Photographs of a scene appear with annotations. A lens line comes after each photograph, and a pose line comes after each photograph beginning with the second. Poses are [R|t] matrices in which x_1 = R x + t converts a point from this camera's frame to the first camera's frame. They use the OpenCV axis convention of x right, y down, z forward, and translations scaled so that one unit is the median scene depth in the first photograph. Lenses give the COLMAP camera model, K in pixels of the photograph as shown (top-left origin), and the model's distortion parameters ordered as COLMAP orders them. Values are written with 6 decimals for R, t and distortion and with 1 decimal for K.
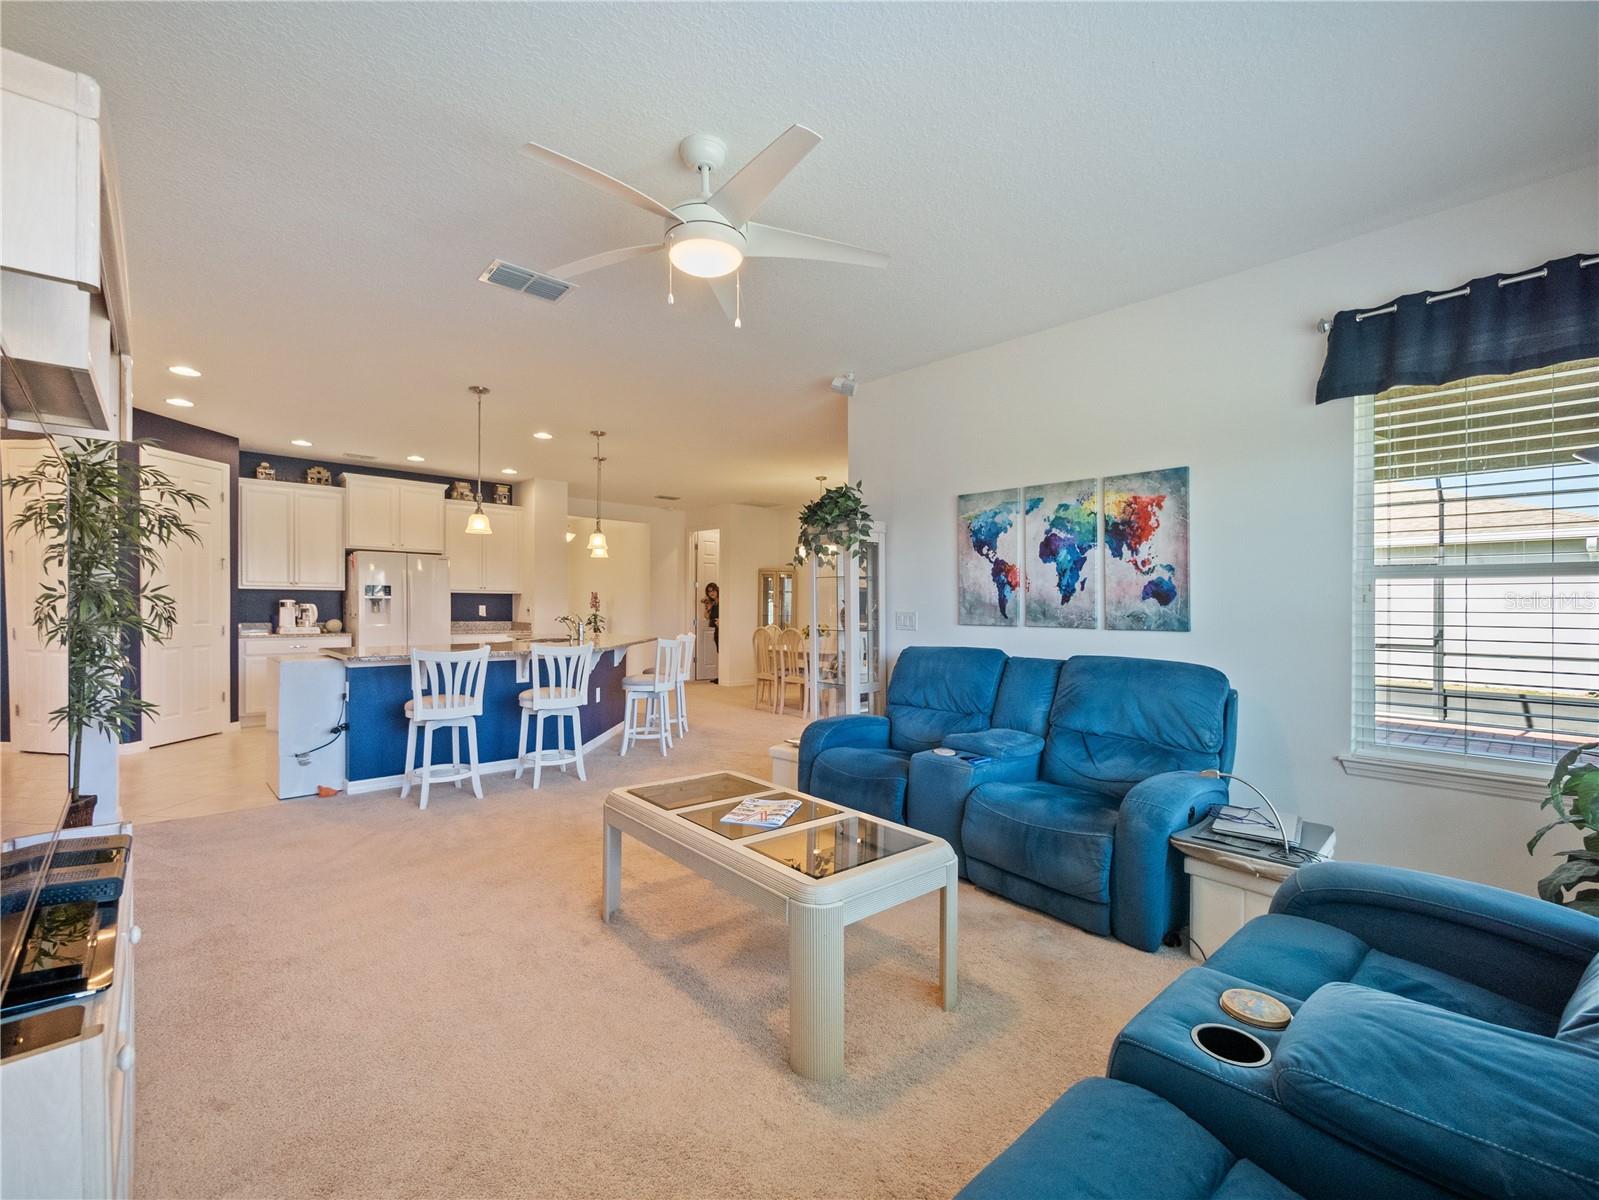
lens RADIAL K [[712.6, 0, 799.5], [0, 712.6, 600.0], [0, 0, 1]] dist [-0.000480, -0.000103]
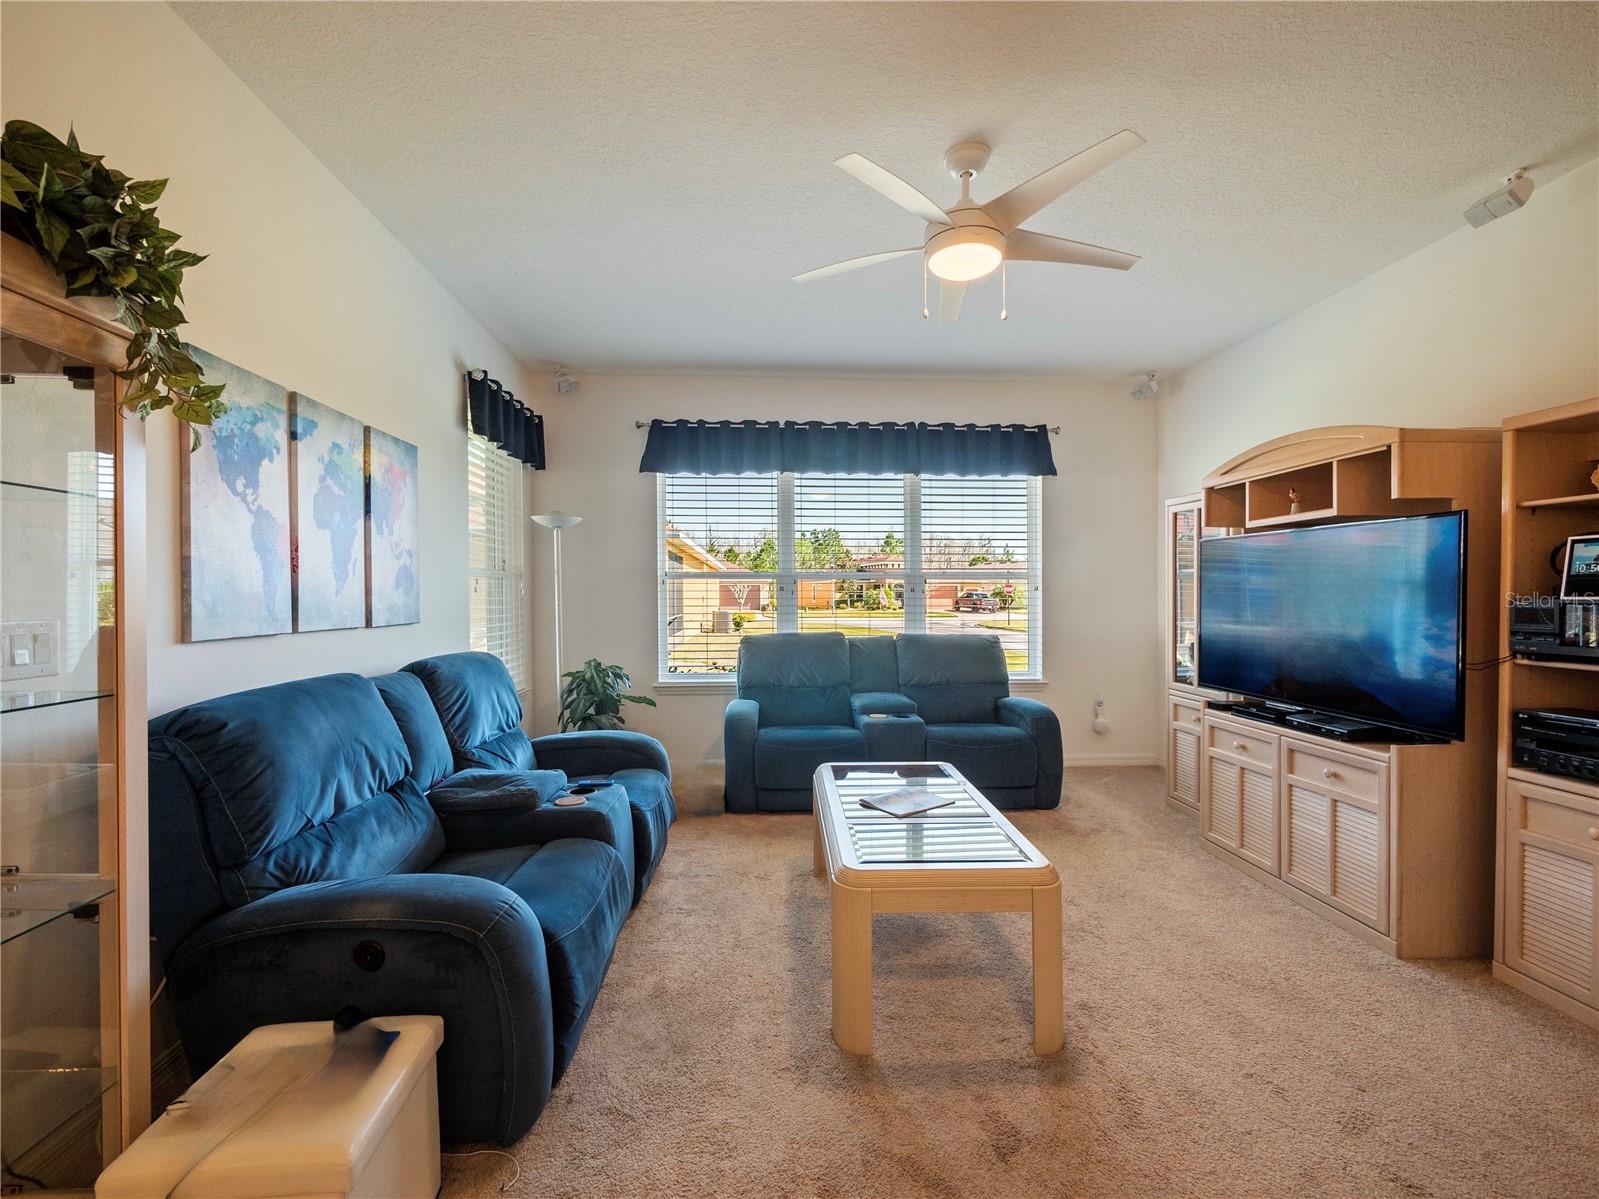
lens RADIAL K [[712.6, 0, 799.5], [0, 712.6, 599.5], [0, 0, 1]] dist [-0.000480, -0.000103]
pose [[-0.786474, -0.003188, 0.617616, -0.374014], [0.002292, 0.999965, 0.008080, 0.005805], [-0.617620, 0.007770, -0.786439, 1.252367]]
